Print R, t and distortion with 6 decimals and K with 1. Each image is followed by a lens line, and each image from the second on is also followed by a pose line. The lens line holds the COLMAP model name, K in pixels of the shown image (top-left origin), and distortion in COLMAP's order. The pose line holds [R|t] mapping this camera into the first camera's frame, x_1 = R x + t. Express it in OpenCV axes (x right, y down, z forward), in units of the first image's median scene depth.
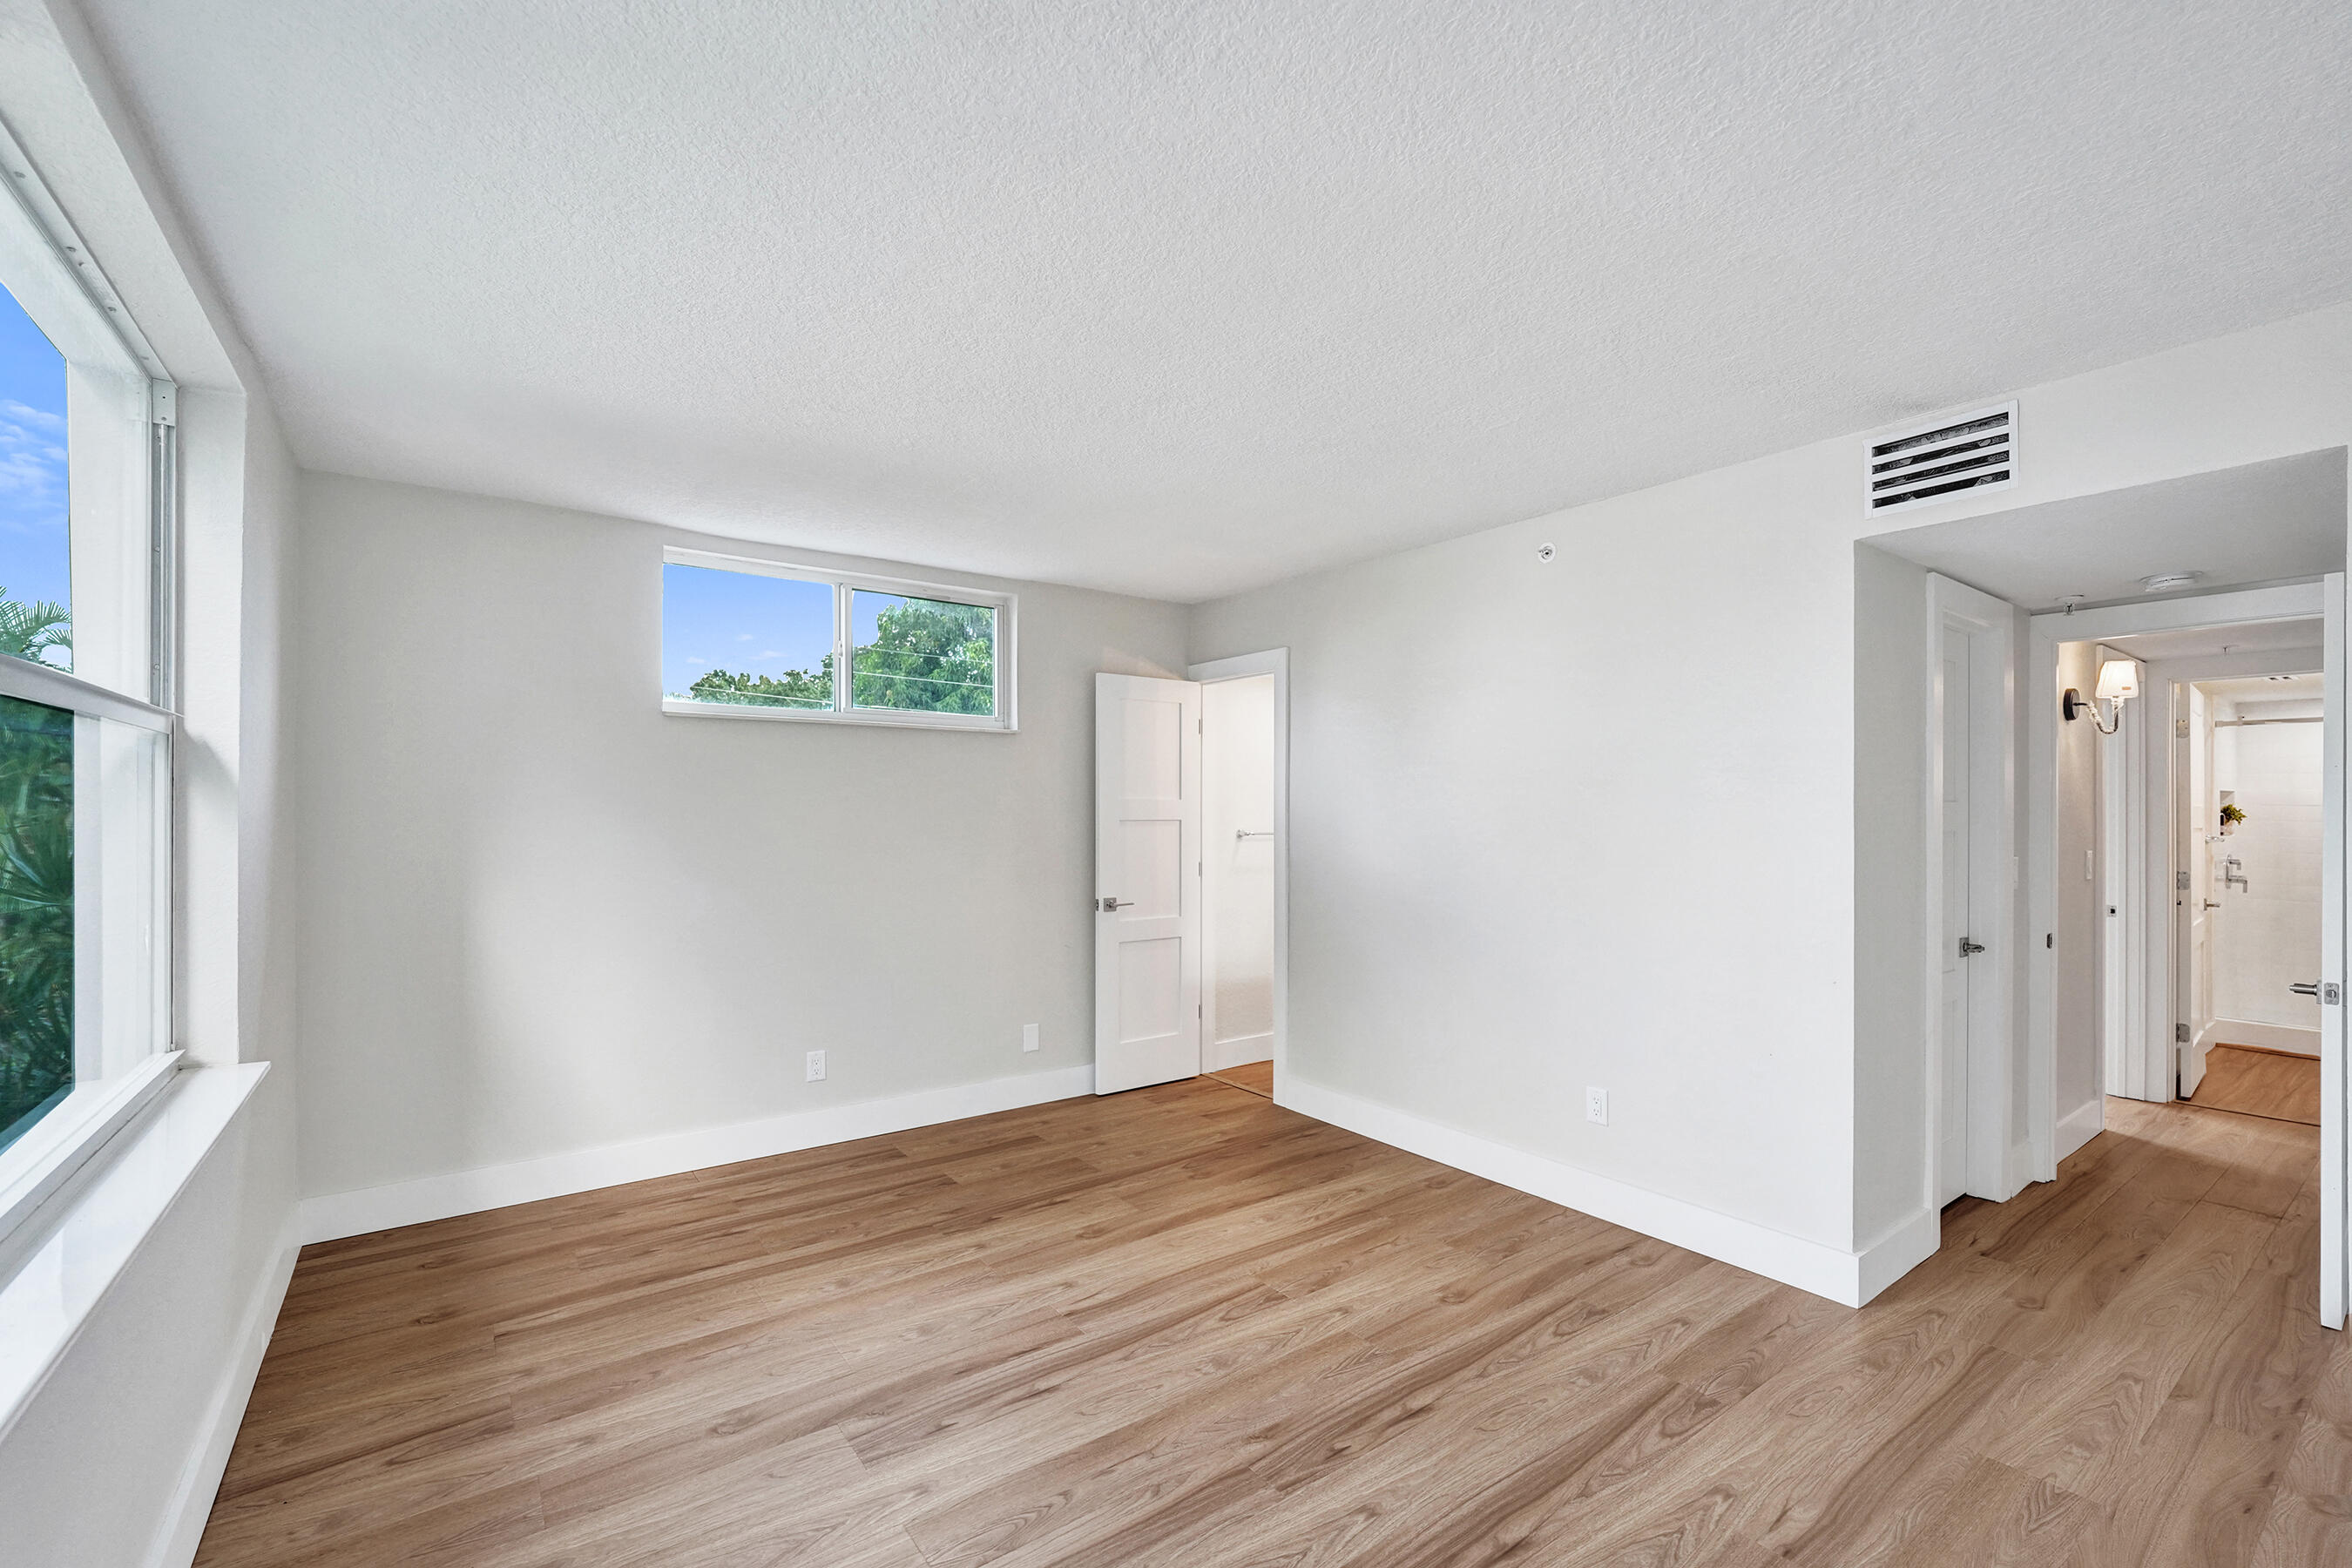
lens RADIAL K [[994.8, 0, 1178.8], [0, 994.8, 803.0], [0, 0, 1]] dist [-0.009105, 0.001505]
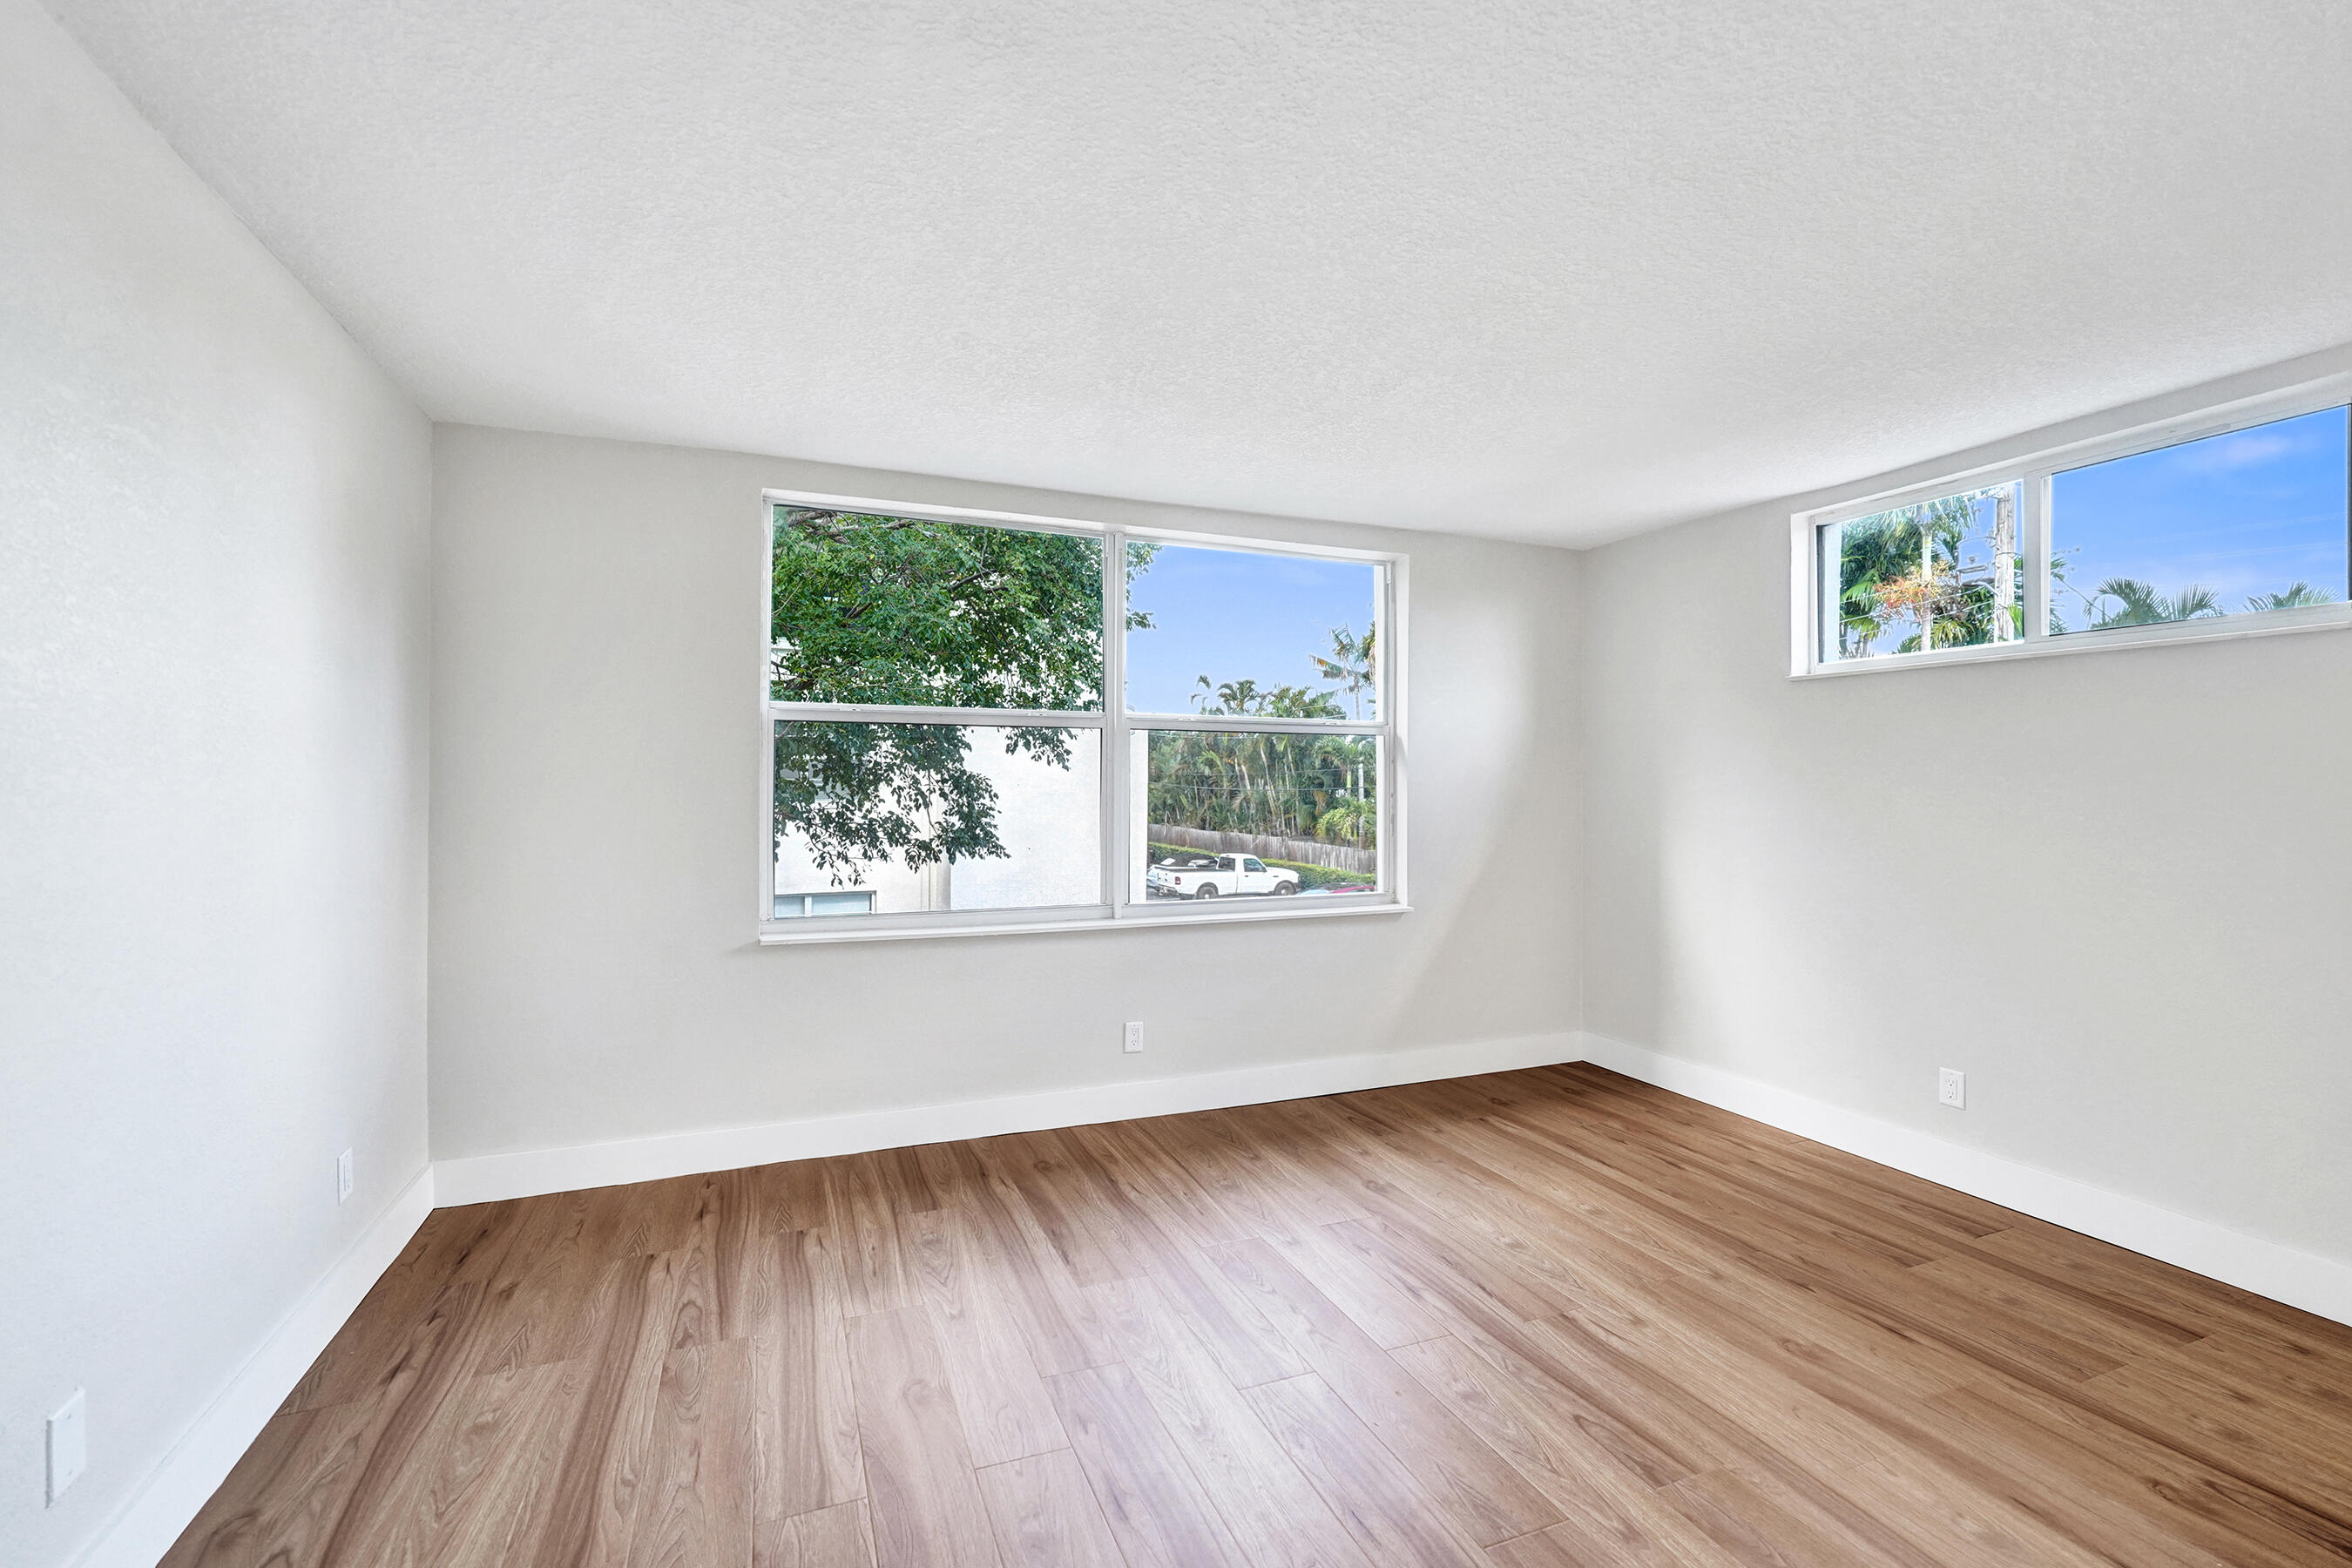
lens RADIAL K [[994.8, 0, 1175.0], [0, 994.8, 778.4], [0, 0, 1]] dist [-0.009105, 0.001505]
pose [[-0.241900, -0.004928, -0.970289, 0.756903], [0.000513, 0.999986, -0.005206, 0.019934], [0.970301, -0.001757, -0.241894, 0.761940]]
